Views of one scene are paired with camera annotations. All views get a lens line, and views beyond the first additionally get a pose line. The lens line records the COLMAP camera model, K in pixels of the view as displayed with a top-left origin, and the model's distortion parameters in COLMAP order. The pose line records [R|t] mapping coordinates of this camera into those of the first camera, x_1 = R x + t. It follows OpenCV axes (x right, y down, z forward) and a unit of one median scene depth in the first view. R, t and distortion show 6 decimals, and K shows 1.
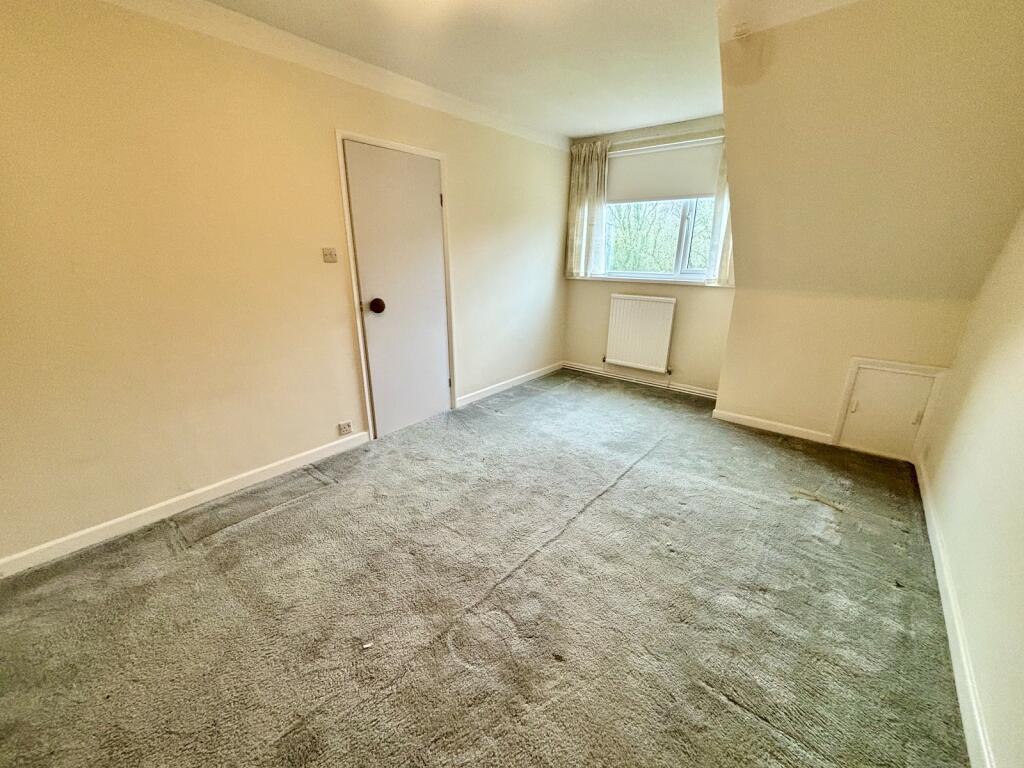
lens RADIAL K [[412.6, 0, 509.9], [0, 412.6, 381.6], [0, 0, 1]] dist [-0.001007, -0.000634]
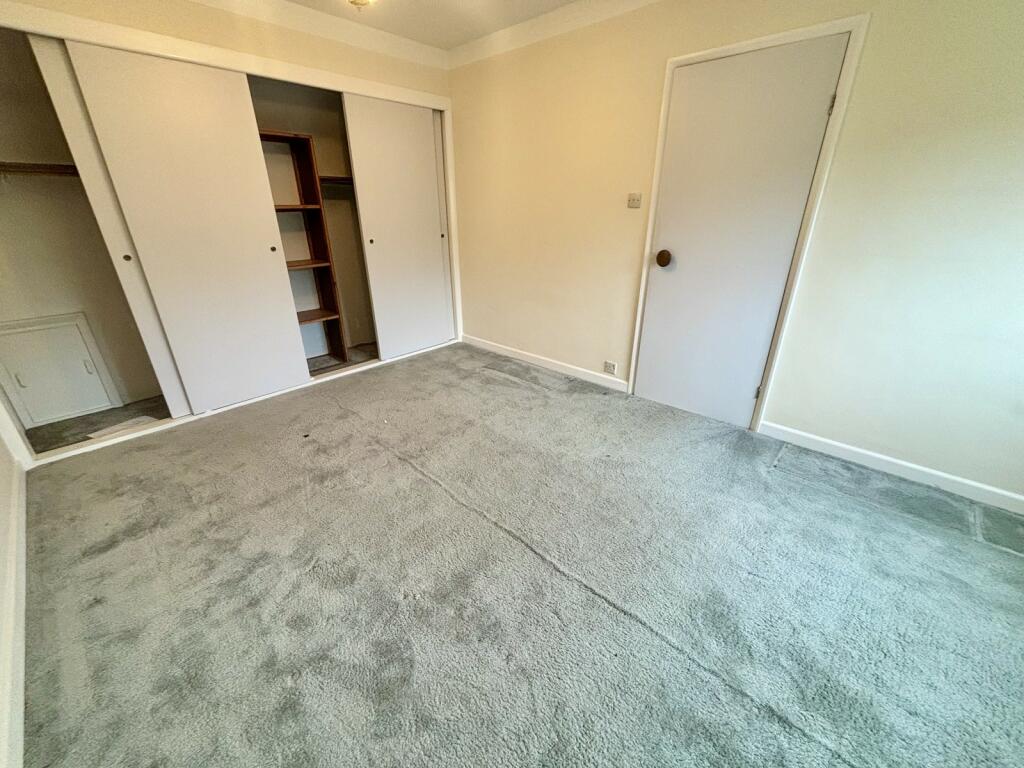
lens RADIAL K [[412.6, 0, 509.9], [0, 412.6, 381.6], [0, 0, 1]] dist [-0.001007, -0.000634]
pose [[-0.057434, 0.388502, -0.919656, 0.630207], [-0.297679, 0.872611, 0.387218, -0.196986], [0.952937, 0.296002, 0.065531, 0.693566]]
